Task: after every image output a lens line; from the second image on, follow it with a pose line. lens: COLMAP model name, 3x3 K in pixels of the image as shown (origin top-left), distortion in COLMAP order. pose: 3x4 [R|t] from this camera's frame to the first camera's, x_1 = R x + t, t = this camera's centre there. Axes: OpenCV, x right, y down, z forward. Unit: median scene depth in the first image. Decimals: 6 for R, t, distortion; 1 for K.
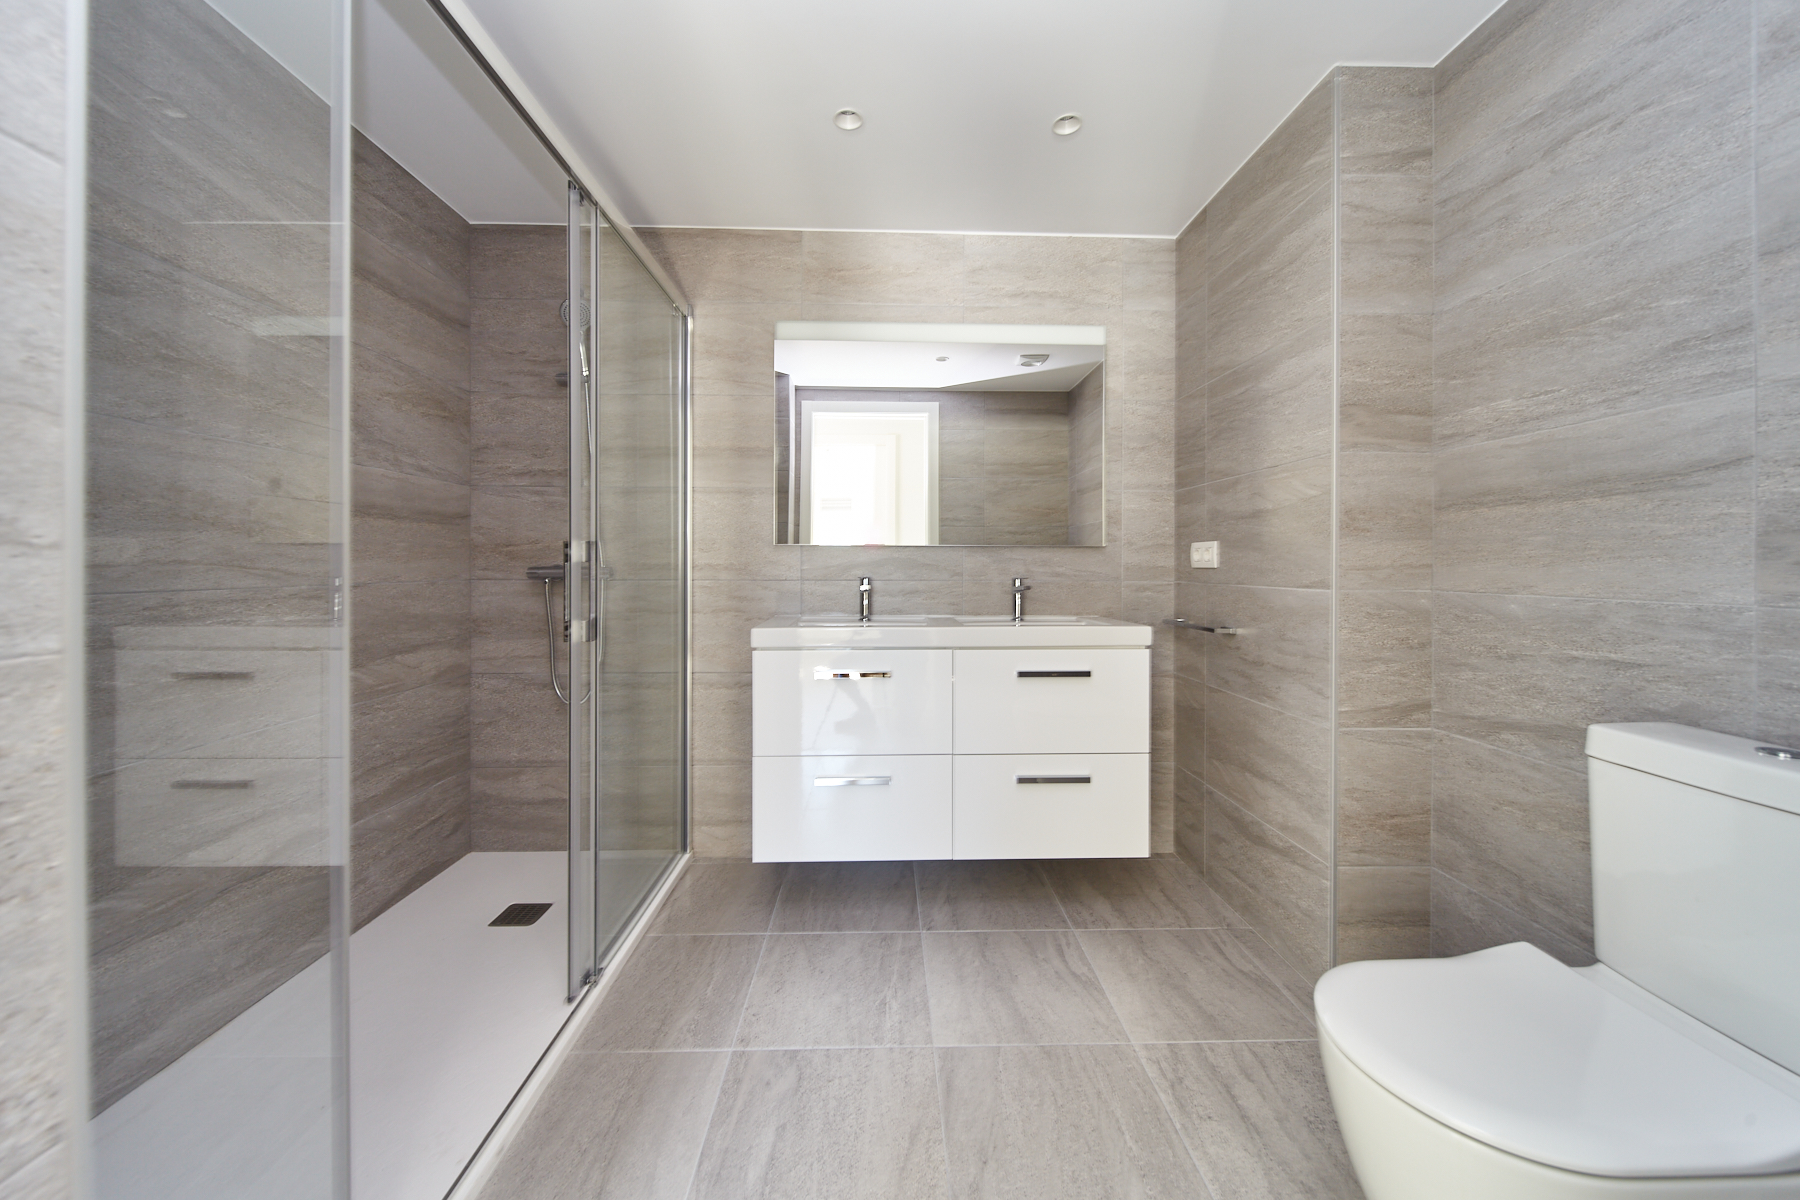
lens RADIAL K [[629.5, 0, 897.4], [0, 629.5, 554.6], [0, 0, 1]] dist [-0.000409, -0.000159]
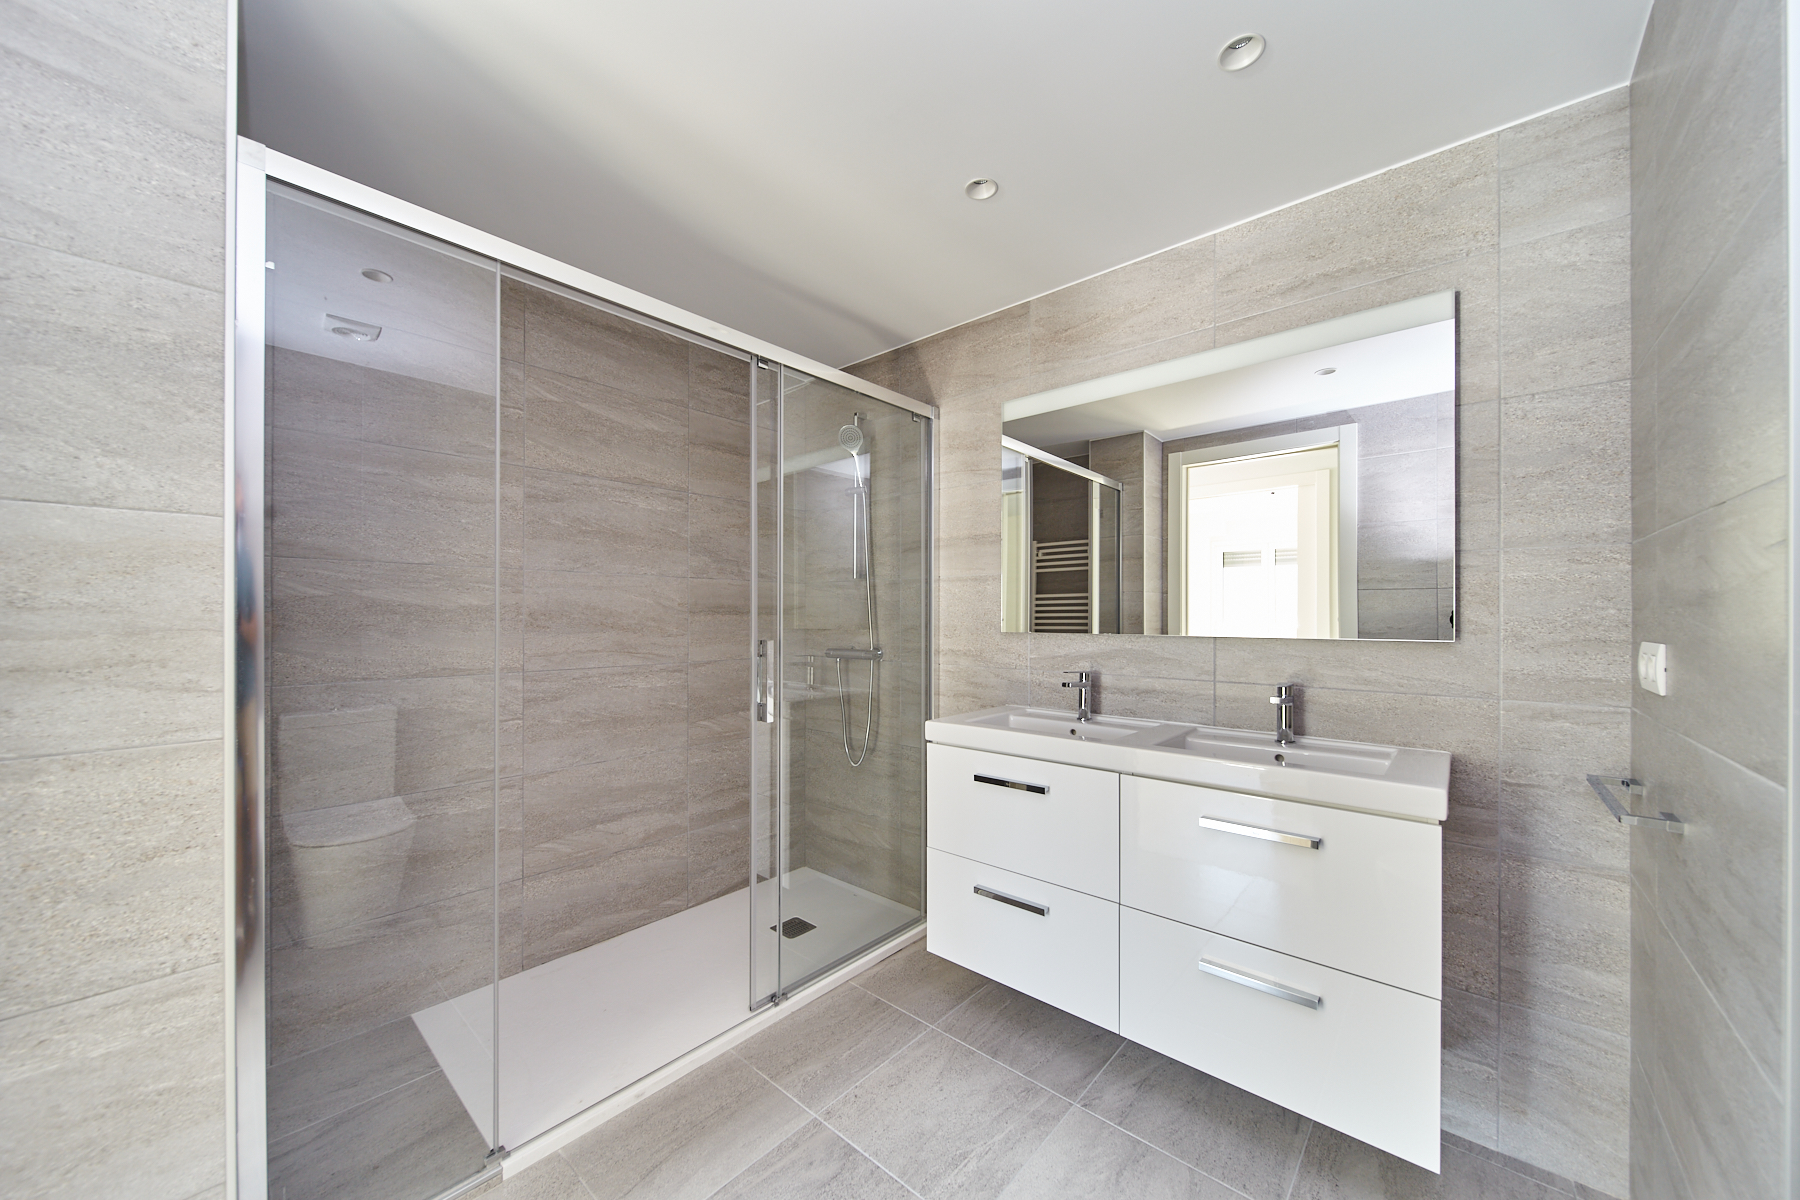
lens RADIAL K [[629.2, 0, 906.1], [0, 629.2, 607.2], [0, 0, 1]] dist [-0.001456, -0.000309]
pose [[0.741978, -0.012353, -0.670310, 0.399053], [0.009362, 0.999924, -0.008064, -0.054870], [0.670359, -0.000292, 0.742037, 0.202037]]
